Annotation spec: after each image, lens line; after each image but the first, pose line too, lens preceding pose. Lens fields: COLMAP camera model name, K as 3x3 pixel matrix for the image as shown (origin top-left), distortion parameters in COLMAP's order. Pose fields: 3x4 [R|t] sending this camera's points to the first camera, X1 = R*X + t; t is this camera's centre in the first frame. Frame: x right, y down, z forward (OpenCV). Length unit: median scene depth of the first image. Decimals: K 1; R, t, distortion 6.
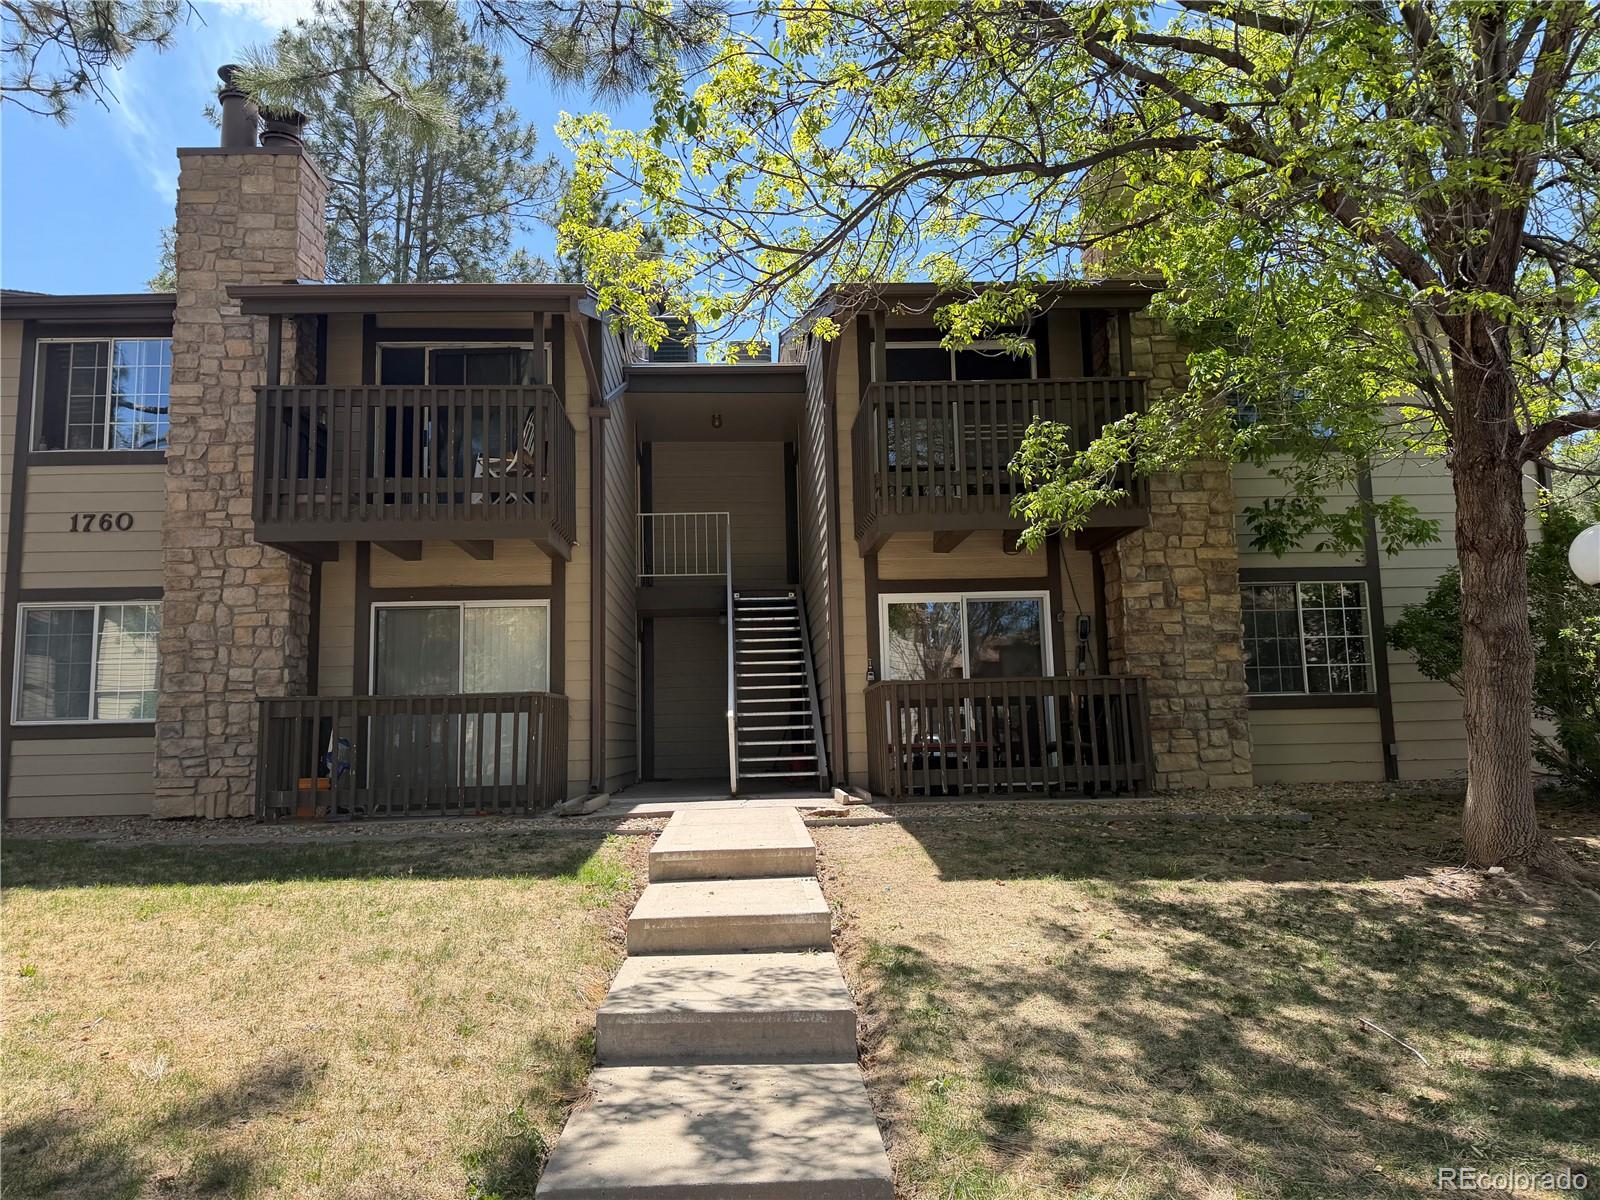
lens RADIAL K [[1114.1, 0, 797.9], [0, 1114.1, 601.6], [0, 0, 1]] dist [0.053365, -0.004453]
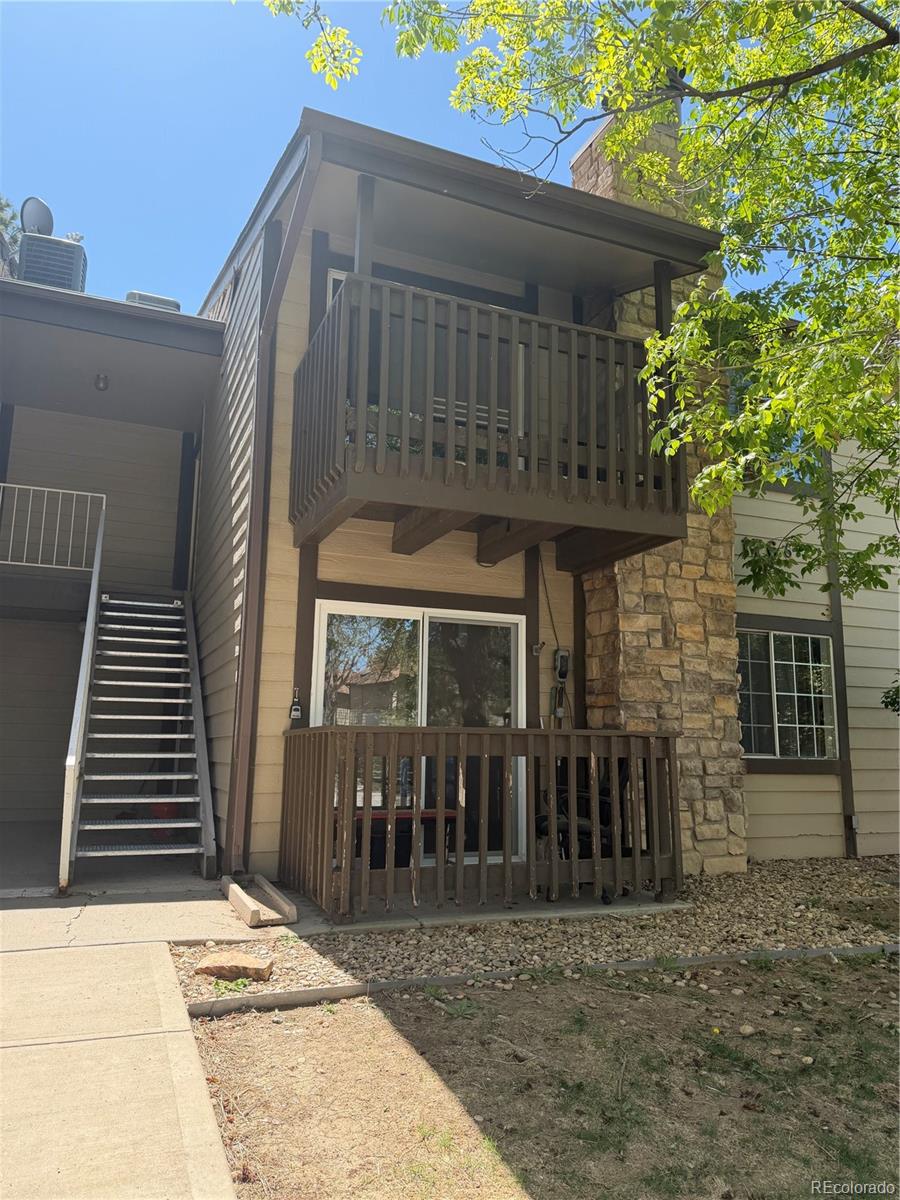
lens RADIAL K [[835.6, 0, 451.3], [0, 835.6, 591.9], [0, 0, 1]] dist [0.053365, -0.004453]
pose [[0.942722, 0.097300, 0.319074, -0.018431], [-0.077355, 0.994207, -0.074629, 0.022054], [-0.324487, 0.045673, 0.944787, 0.449876]]
